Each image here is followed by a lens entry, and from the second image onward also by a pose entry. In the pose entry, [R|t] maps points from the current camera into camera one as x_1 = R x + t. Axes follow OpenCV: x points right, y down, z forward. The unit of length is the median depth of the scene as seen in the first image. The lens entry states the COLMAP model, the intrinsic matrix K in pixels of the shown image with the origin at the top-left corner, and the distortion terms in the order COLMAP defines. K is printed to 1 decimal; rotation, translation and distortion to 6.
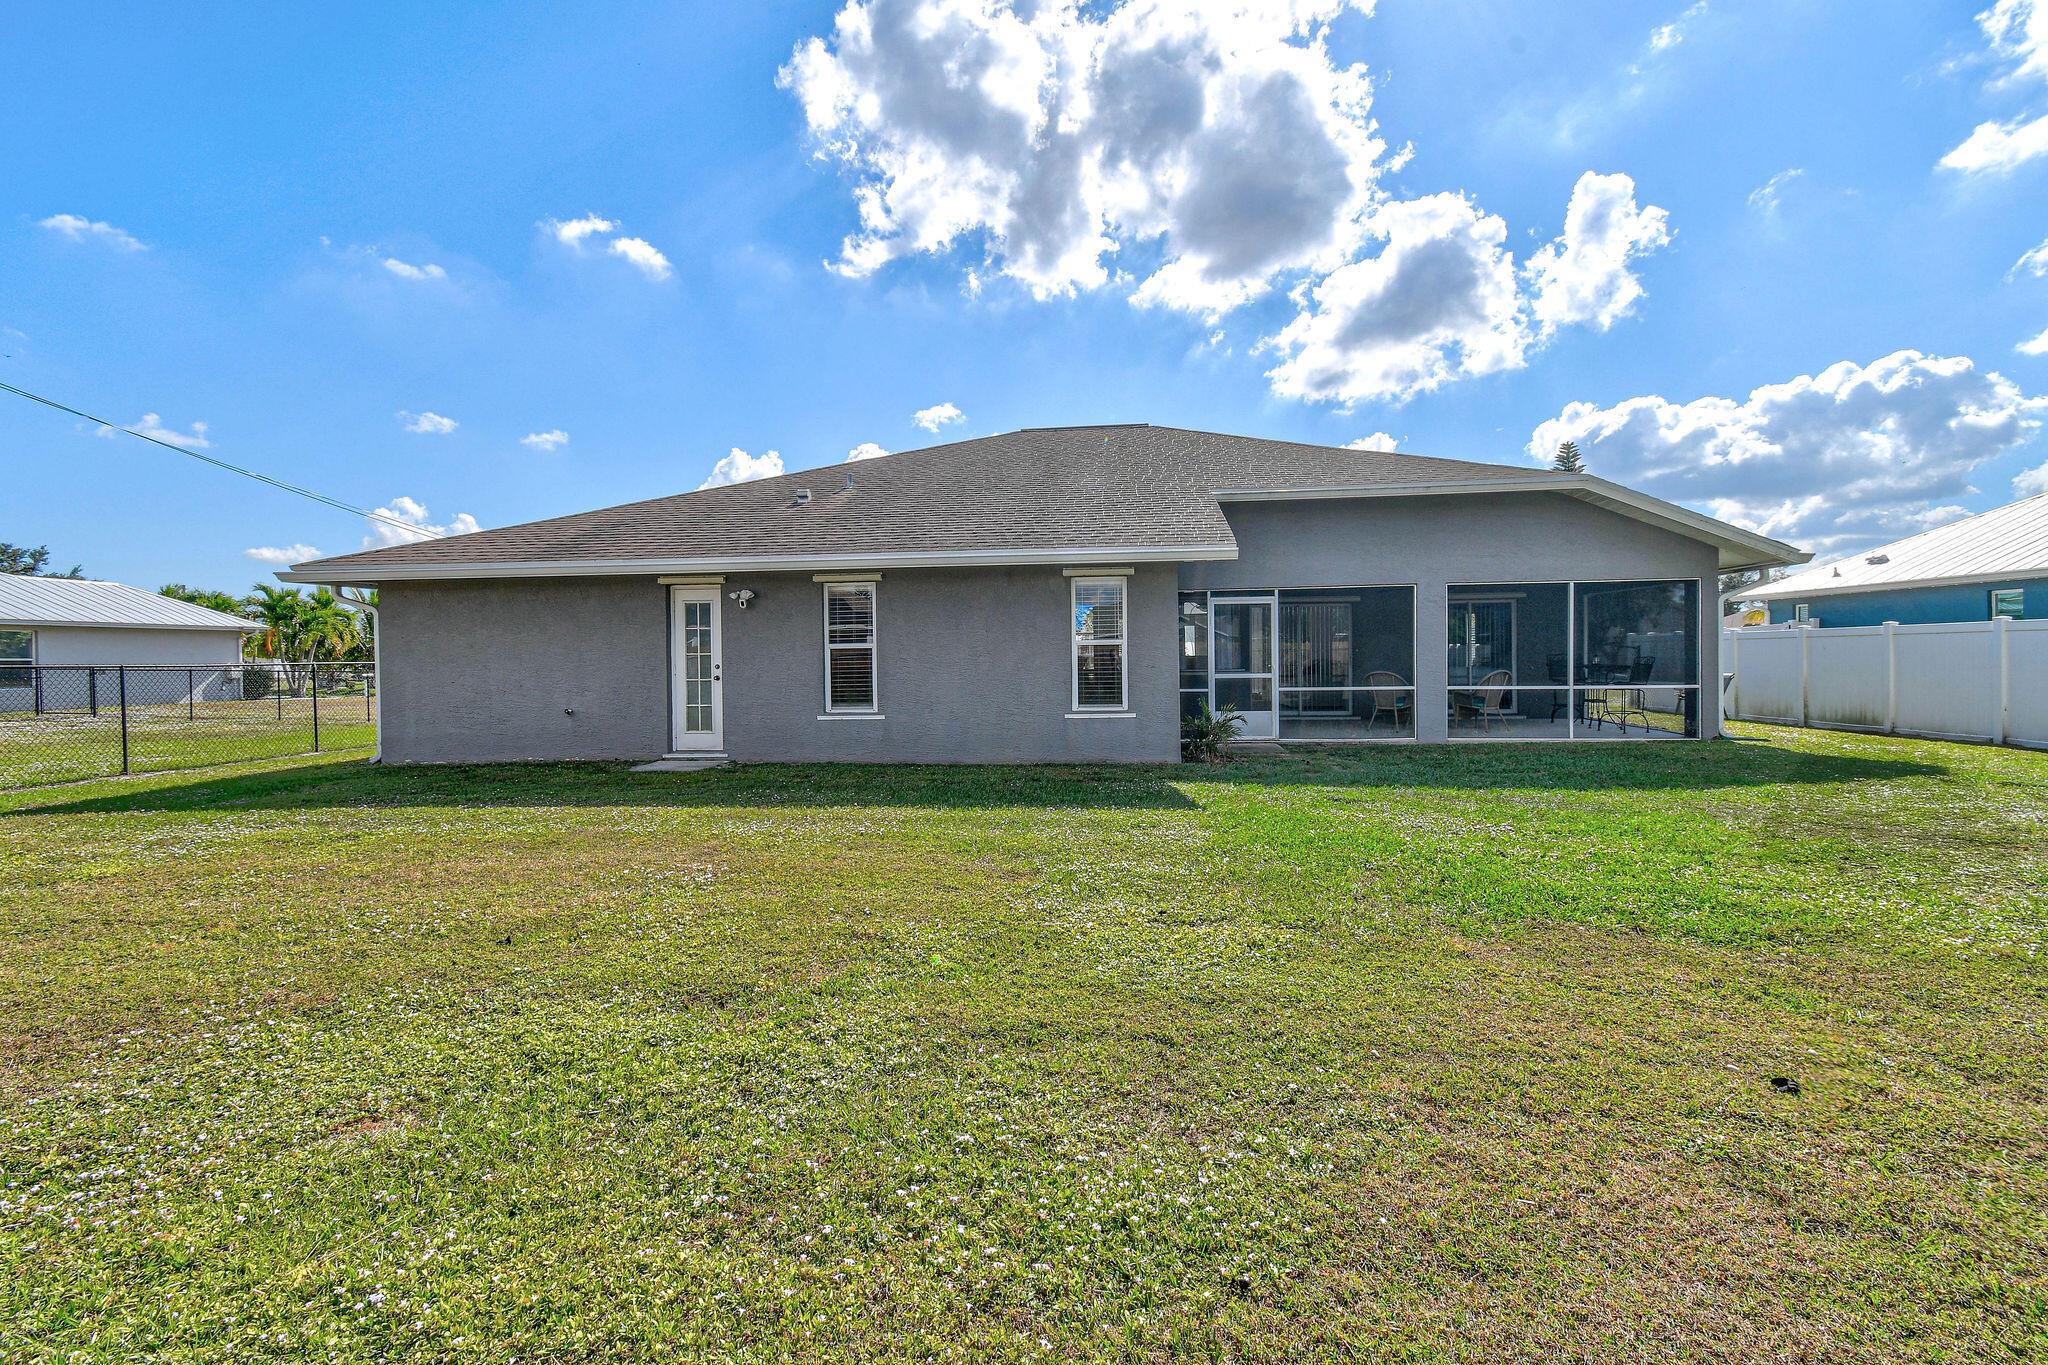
lens RADIAL K [[908.7, 0, 1034.2], [0, 908.7, 656.0], [0, 0, 1]] dist [0.021119, 0.000423]
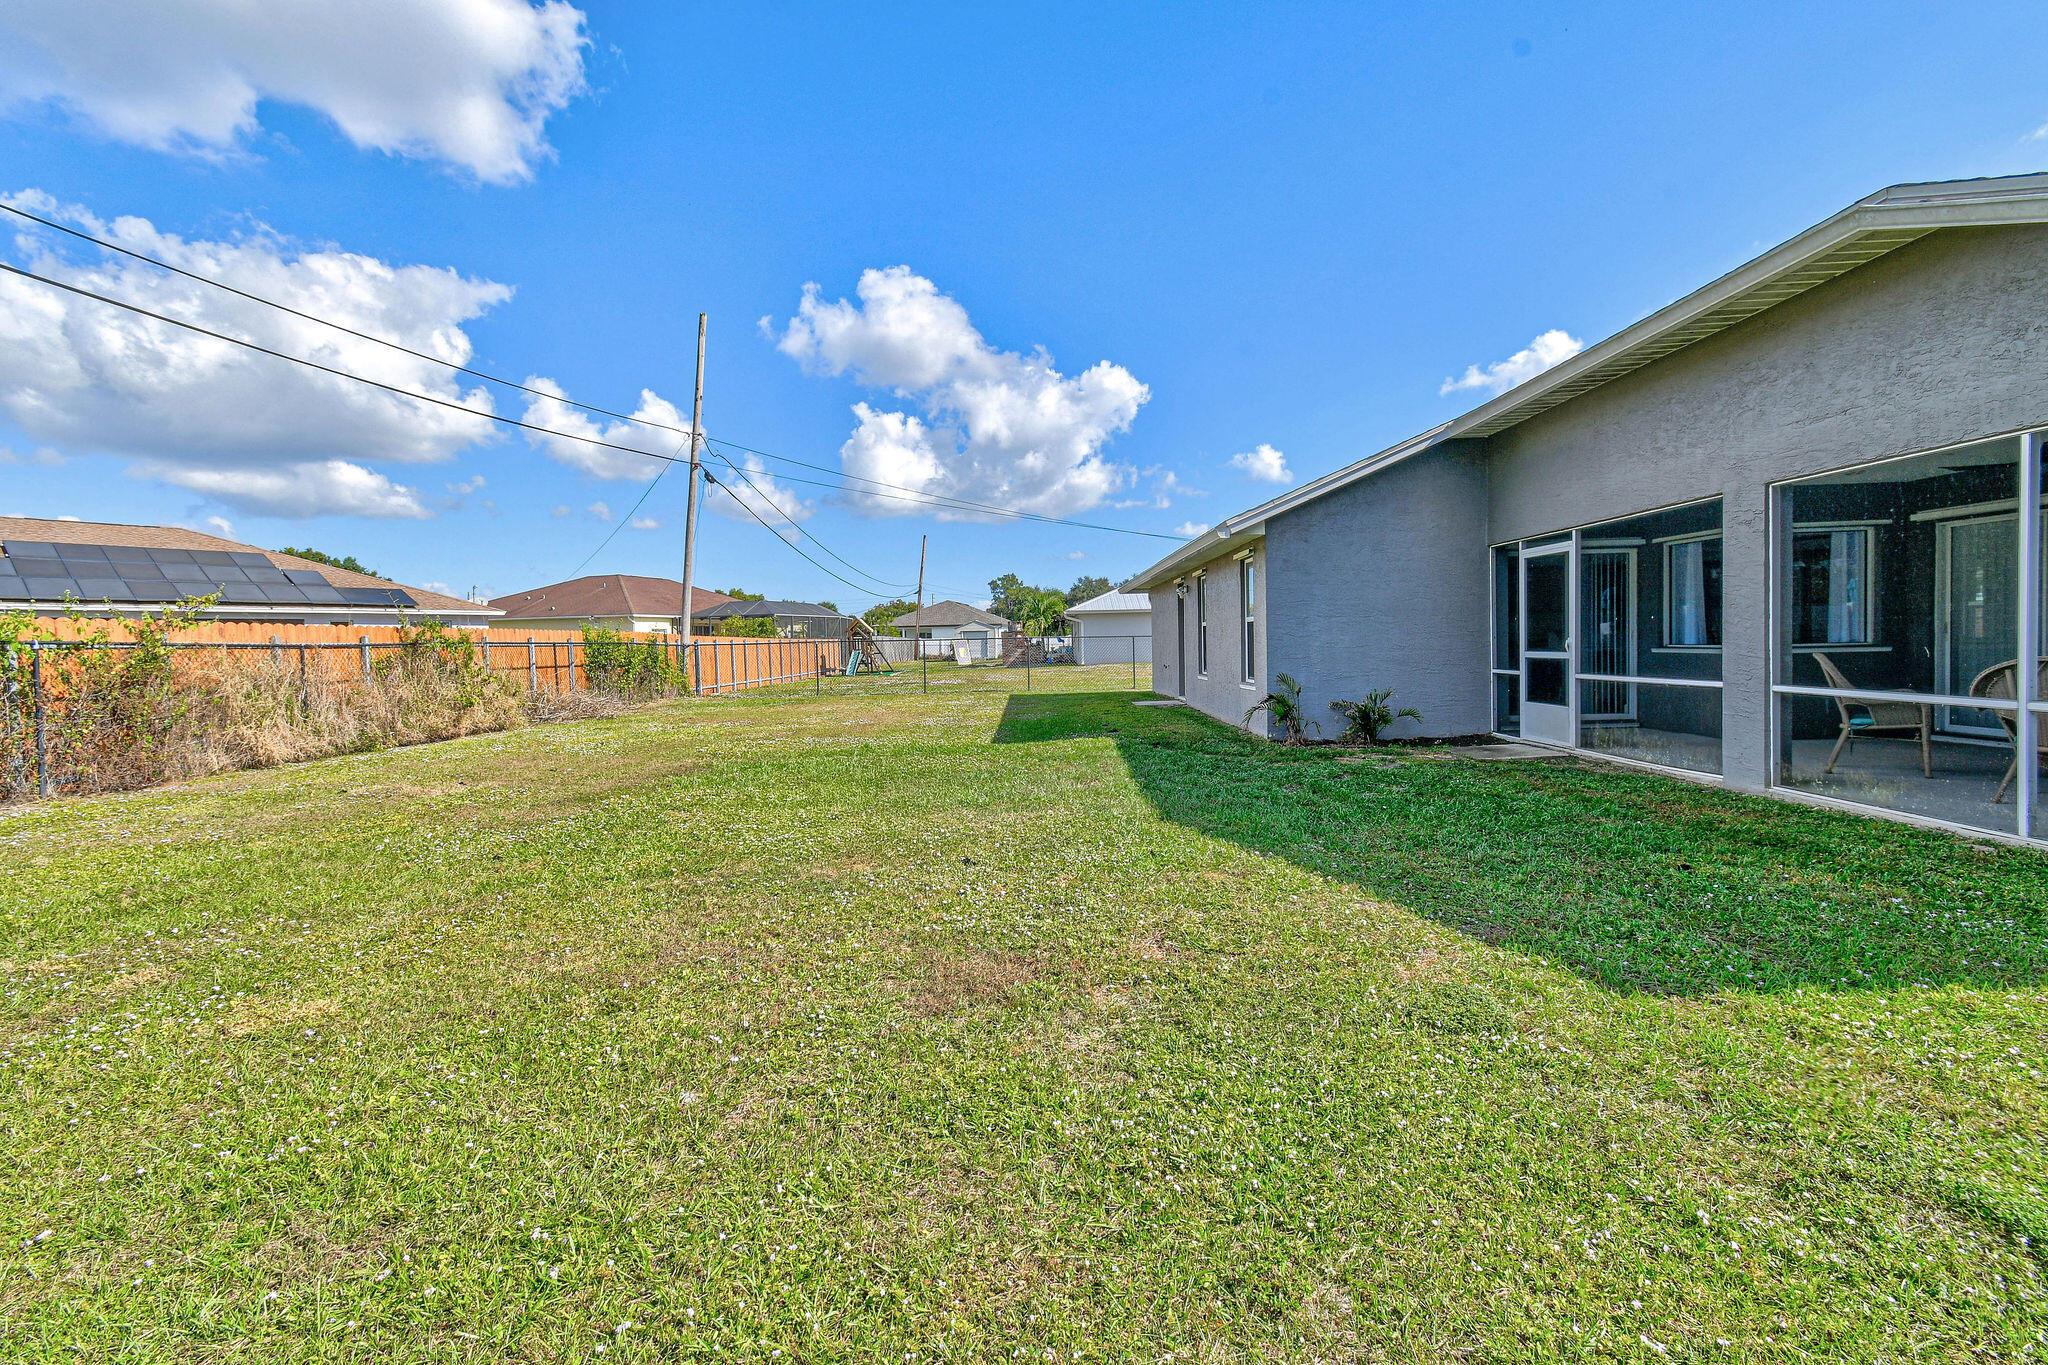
lens RADIAL K [[894.7, 0, 1028.8], [0, 894.7, 667.4], [0, 0, 1]] dist [0.019206, -0.004088]
pose [[0.085408, 0.039207, -0.995574, 0.904367], [0.017479, 0.999013, 0.040842, -0.004680], [0.996193, -0.020890, 0.084638, 0.533012]]
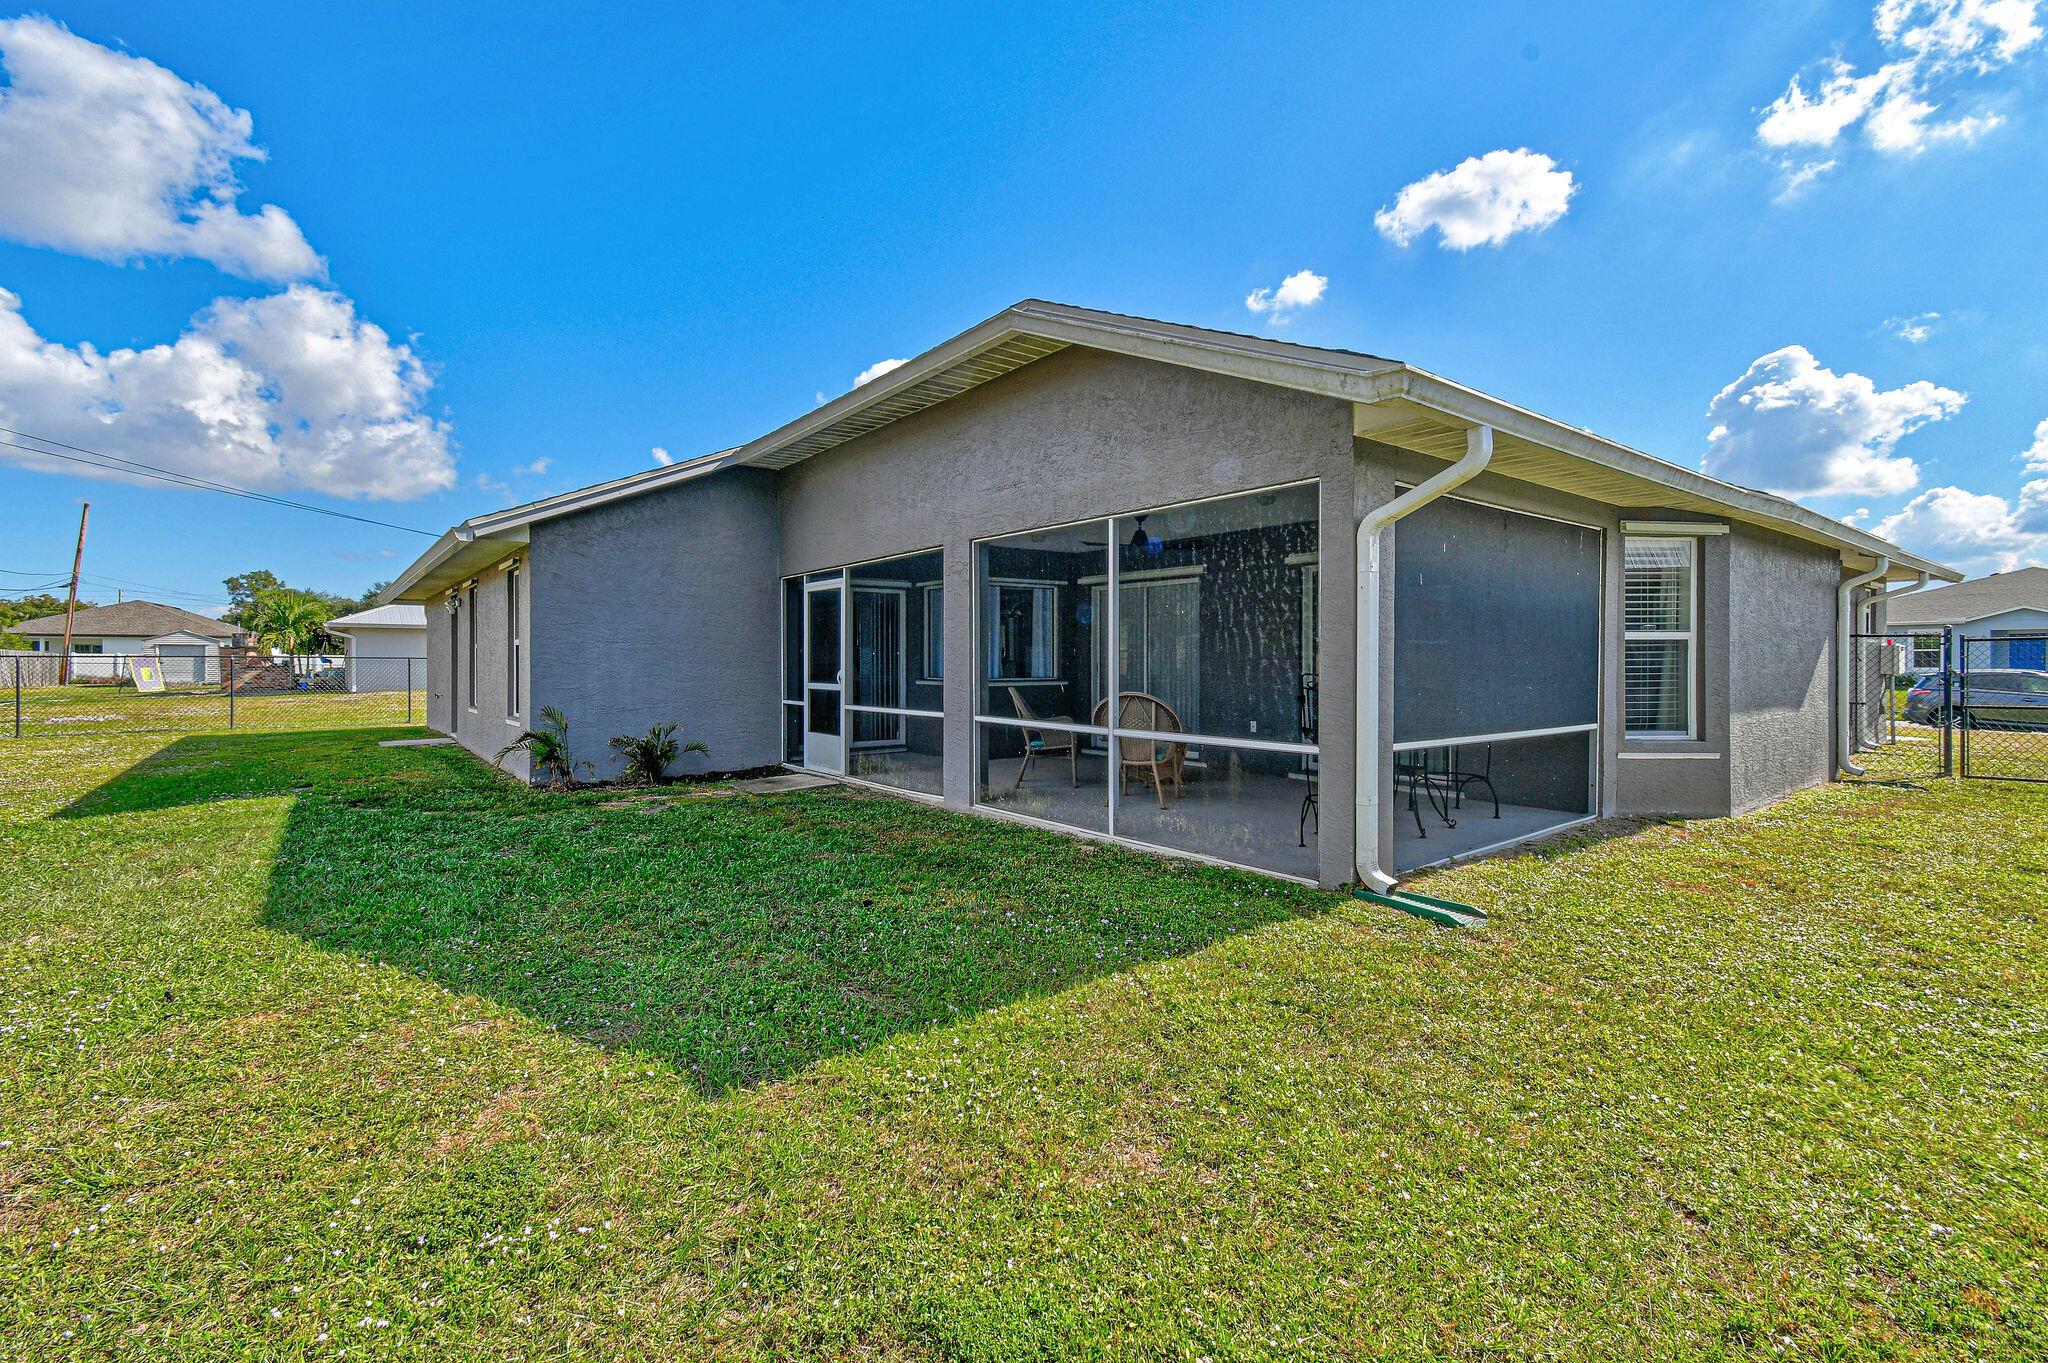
lens RADIAL K [[894.7, 0, 1028.8], [0, 894.7, 666.4], [0, 0, 1]] dist [0.019206, -0.004088]
pose [[0.686914, 0.017208, -0.726535, 0.876990], [-0.010079, 0.999849, 0.014151, -0.006699], [0.726669, -0.002398, 0.686983, 0.619598]]
